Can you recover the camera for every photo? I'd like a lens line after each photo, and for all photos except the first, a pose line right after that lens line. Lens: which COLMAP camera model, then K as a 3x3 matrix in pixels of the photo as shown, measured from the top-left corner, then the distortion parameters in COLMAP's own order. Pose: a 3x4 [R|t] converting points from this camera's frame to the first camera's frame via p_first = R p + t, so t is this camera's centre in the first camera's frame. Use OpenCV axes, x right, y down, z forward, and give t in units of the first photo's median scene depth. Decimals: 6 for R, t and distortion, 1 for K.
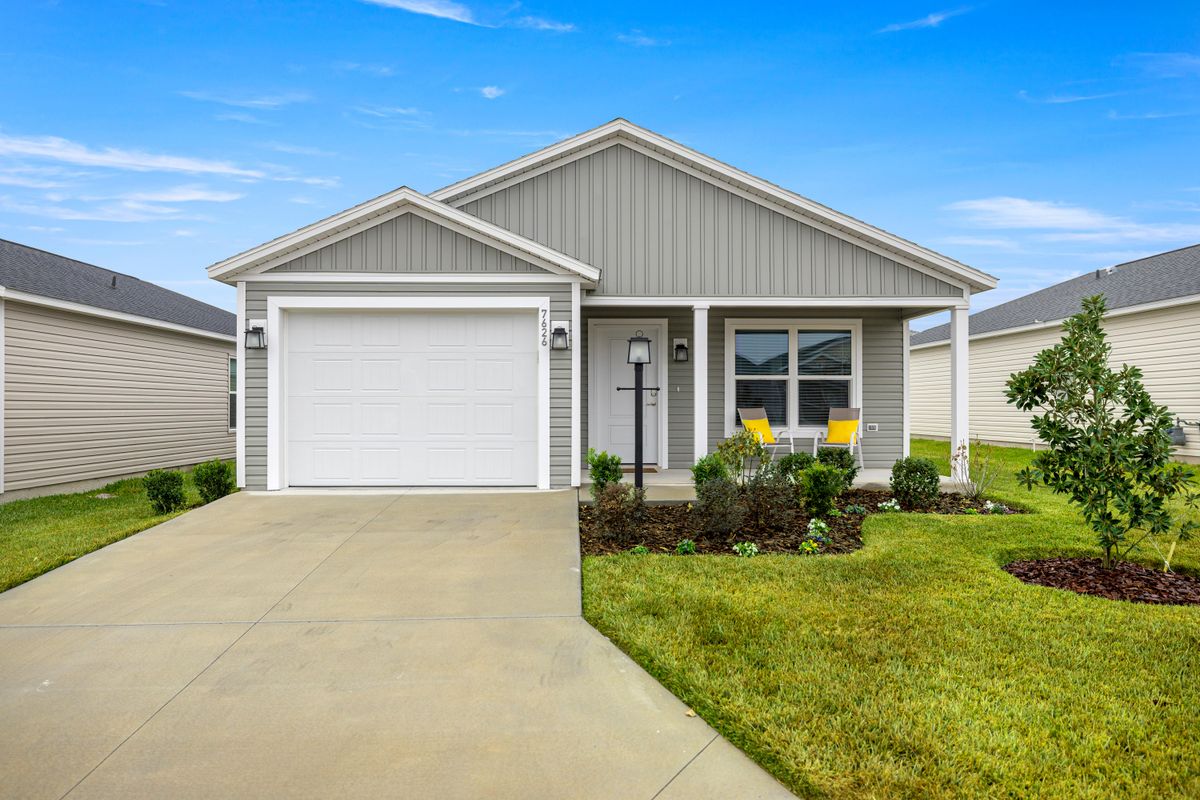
lens RADIAL K [[816.2, 0, 598.8], [0, 816.2, 398.4], [0, 0, 1]] dist [0.002171, -0.000254]
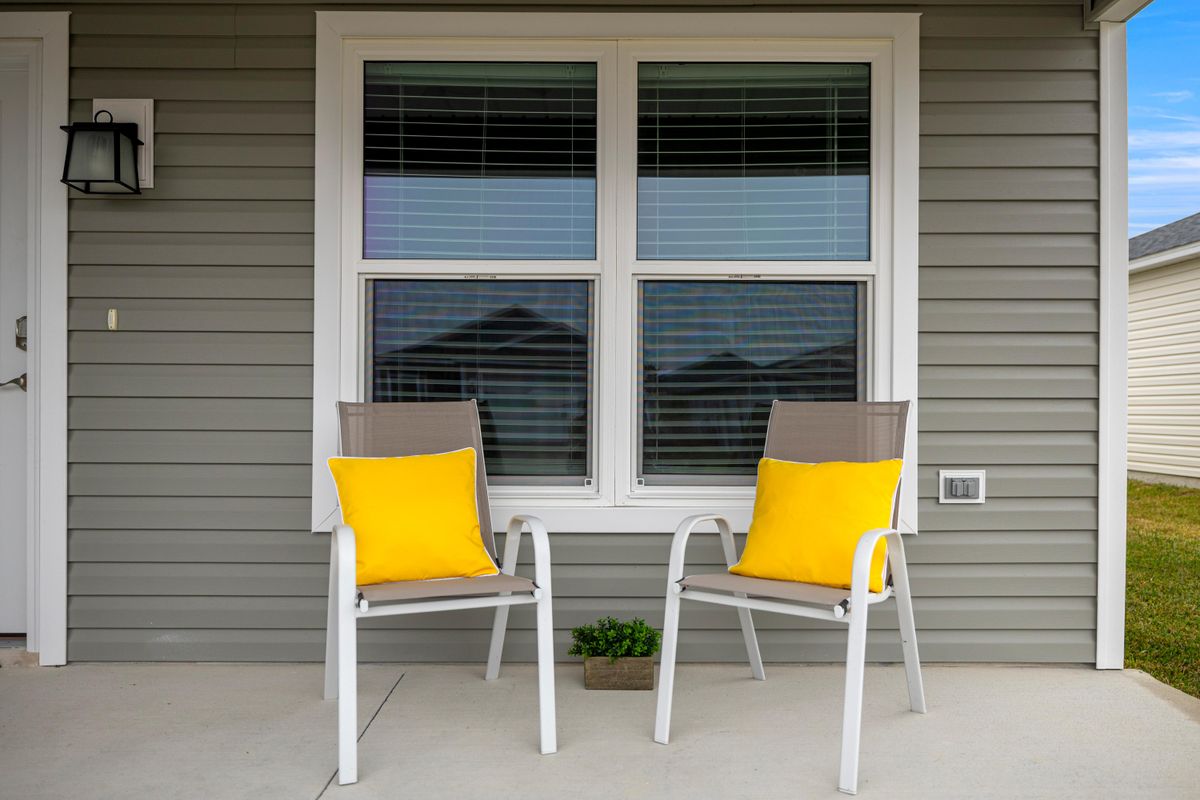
lens RADIAL K [[860.4, 0, 591.2], [0, 860.4, 409.6], [0, 0, 1]] dist [-0.003873, -0.000640]
pose [[0.999621, 0.004355, -0.027170, 0.306606], [-0.004055, 0.999930, 0.011090, 0.014613], [0.027216, -0.010975, 0.999569, 0.974854]]
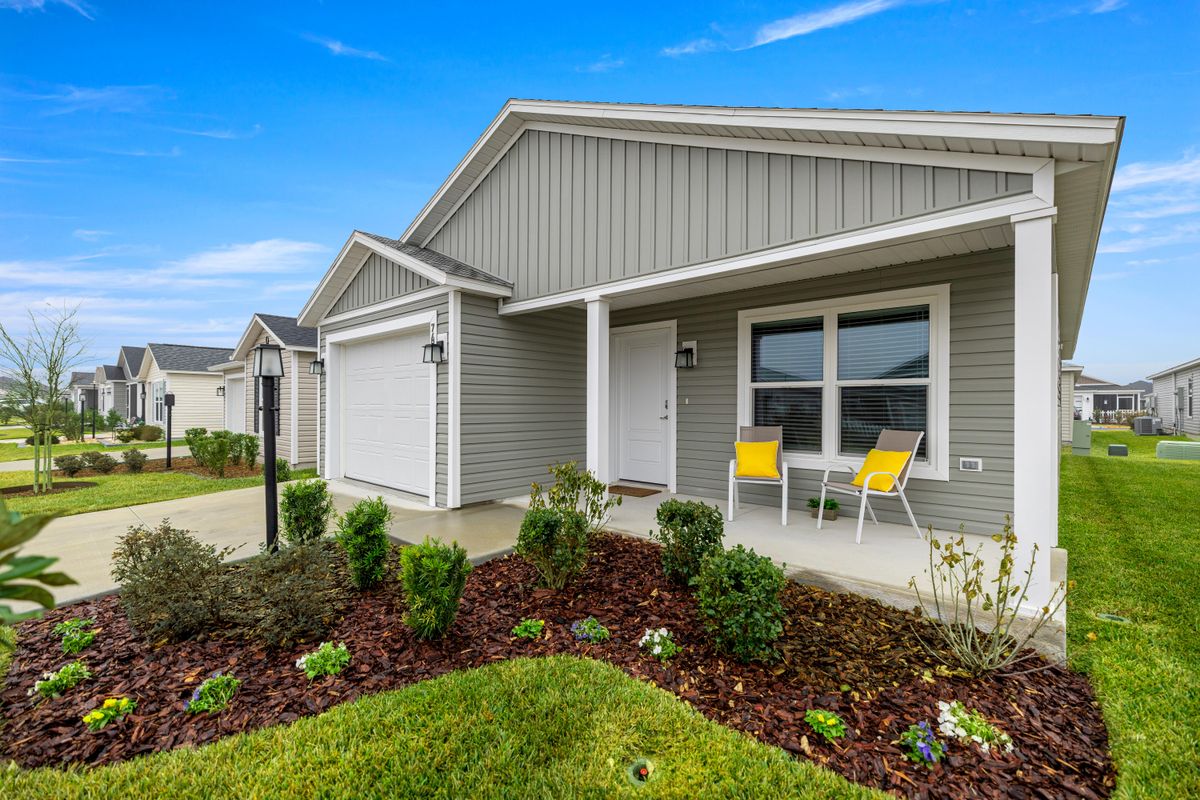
lens RADIAL K [[509.7, 0, 601.1], [0, 509.7, 407.0], [0, 0, 1]] dist [0.003661, -0.000878]
pose [[0.722655, 0.005996, -0.691183, 0.513925], [0.004119, 0.999907, 0.012981, -0.015700], [0.691196, -0.012228, 0.722564, 0.708227]]
